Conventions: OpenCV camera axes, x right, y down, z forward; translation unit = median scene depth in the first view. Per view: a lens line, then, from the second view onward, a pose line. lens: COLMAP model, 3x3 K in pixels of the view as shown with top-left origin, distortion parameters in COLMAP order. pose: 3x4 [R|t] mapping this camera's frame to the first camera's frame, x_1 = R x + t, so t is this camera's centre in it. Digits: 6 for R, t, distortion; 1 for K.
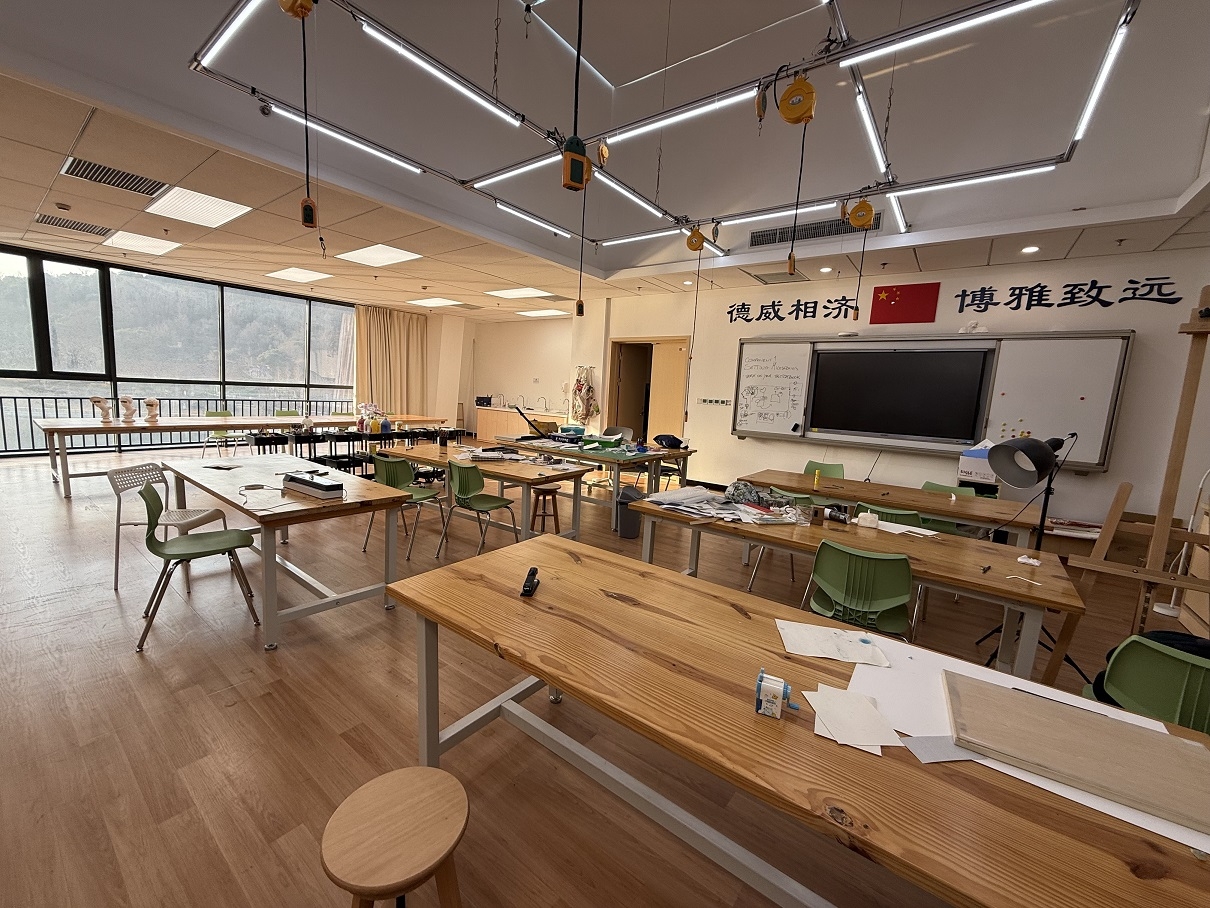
lens RADIAL K [[483.0, 0, 604.2], [0, 483.0, 452.8], [0, 0, 1]] dist [0.013385, 0.000555]
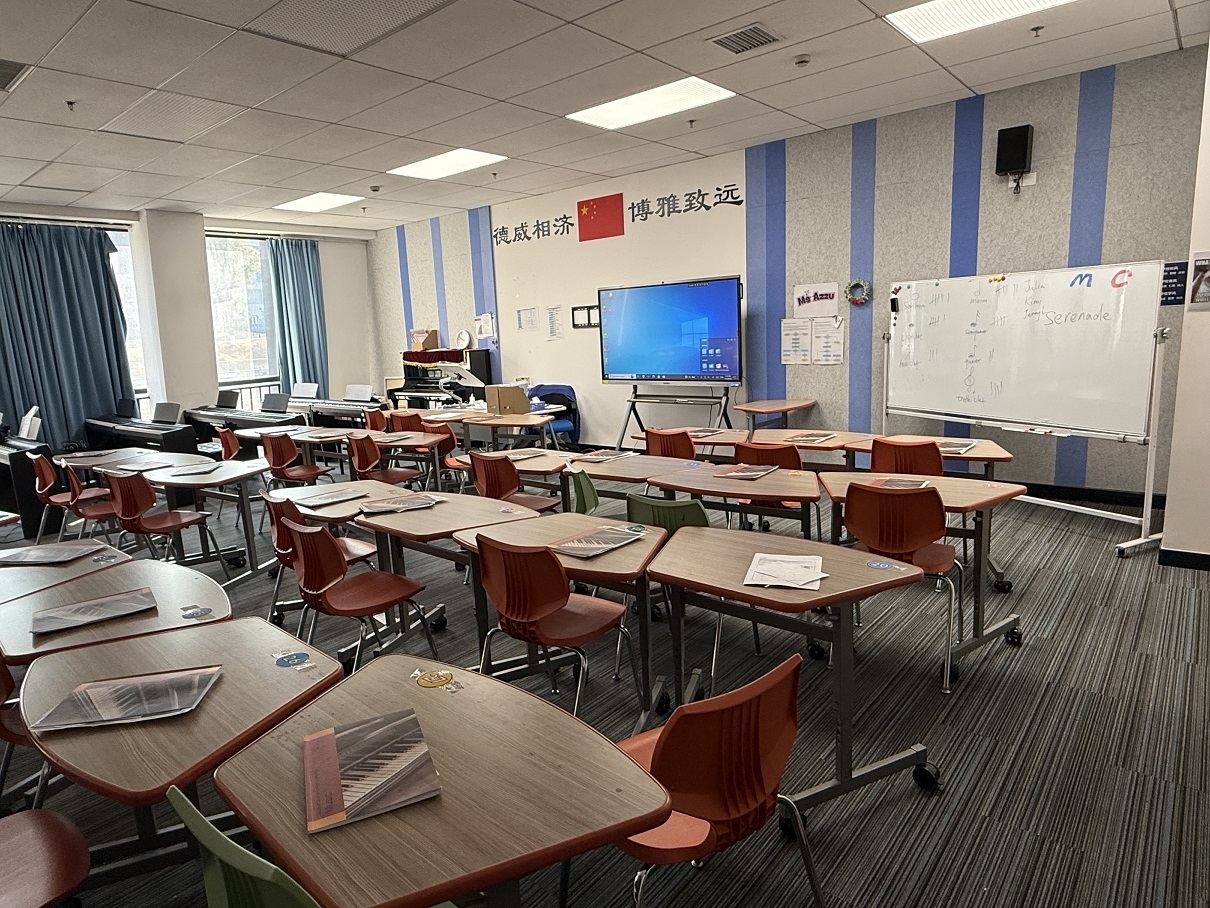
lens RADIAL K [[706.3, 0, 605.0], [0, 706.3, 455.0], [0, 0, 1]] dist [-0.004556, -0.000247]
pose [[0.992649, -0.091454, -0.079273, 0.787148], [0.095159, 0.994477, 0.044285, 0.196326], [0.074785, -0.051503, 0.995869, -0.761130]]
